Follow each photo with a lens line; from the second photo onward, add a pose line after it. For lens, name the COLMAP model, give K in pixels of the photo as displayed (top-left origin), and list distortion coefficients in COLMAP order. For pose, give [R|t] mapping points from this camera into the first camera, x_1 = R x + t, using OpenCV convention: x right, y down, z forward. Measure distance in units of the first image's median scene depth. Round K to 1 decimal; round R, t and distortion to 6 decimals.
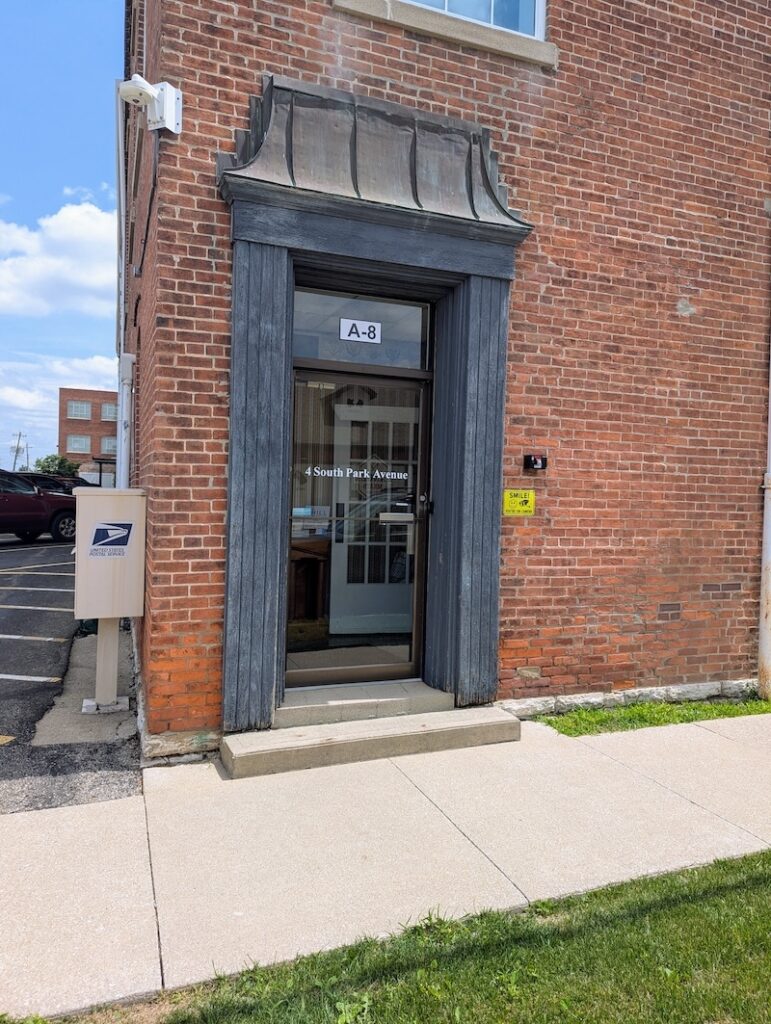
lens RADIAL K [[709.2, 0, 385.5], [0, 709.2, 512.0], [0, 0, 1]] dist [0.057762, -0.043236]
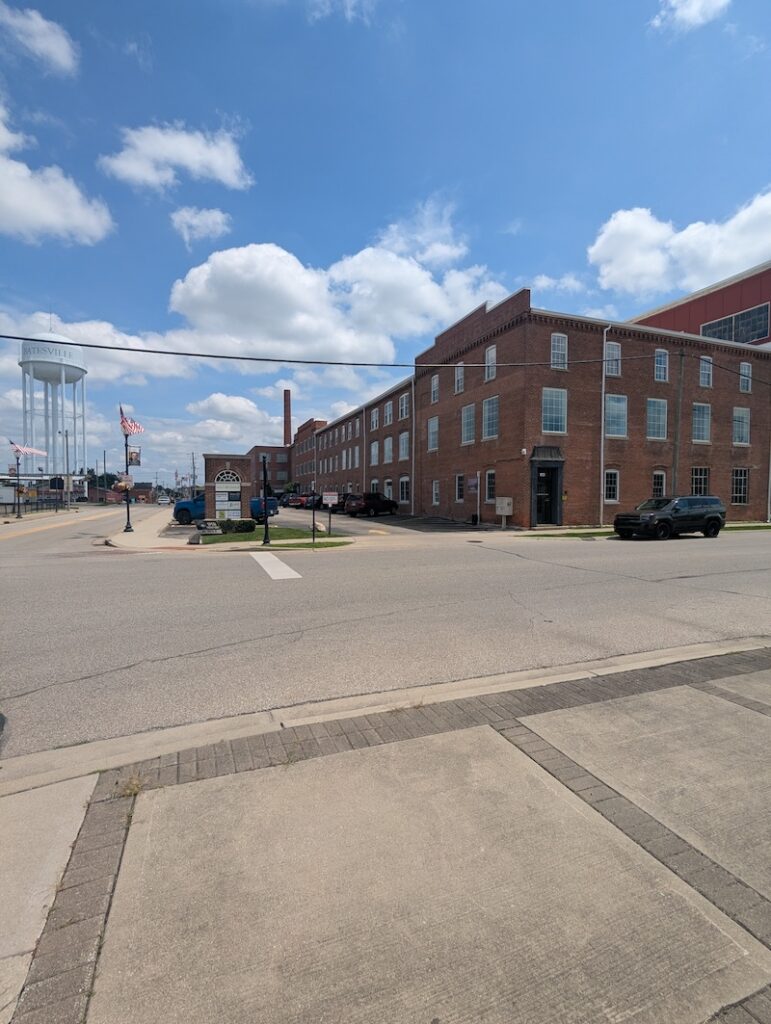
lens RADIAL K [[492.3, 0, 385.5], [0, 492.3, 512.0], [0, 0, 1]] dist [0.000759, -0.000097]
pose [[0.999727, -0.023365, 0.000264, -1.621192], [0.023360, 0.999669, 0.010757, 0.032807], [-0.000515, -0.010748, 0.999942, -3.953742]]
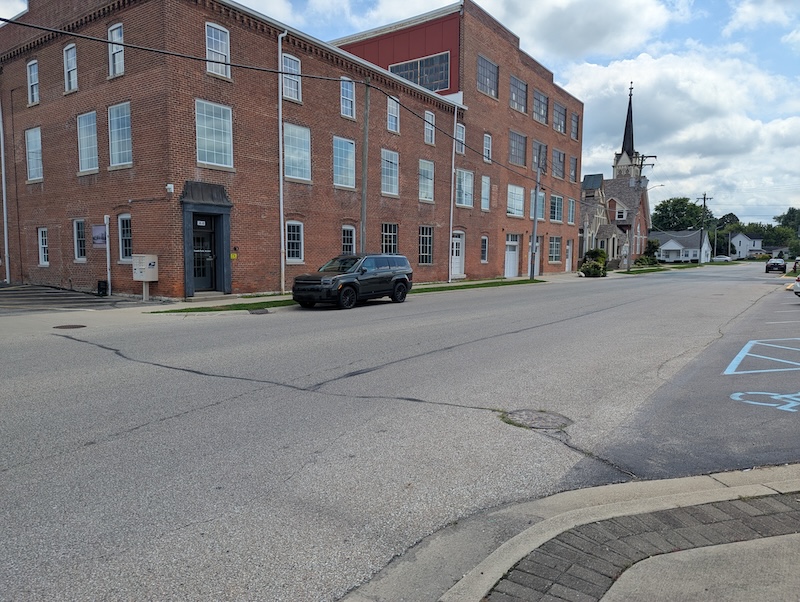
lens RADIAL K [[554.1, 0, 400.0], [0, 554.1, 301.0], [0, 0, 1]] dist [0.057762, -0.043236]
pose [[0.838877, -0.062288, 0.540745, -1.043794], [0.026317, 0.996910, 0.074007, 0.045677], [-0.543684, -0.047852, 0.837925, -3.181501]]
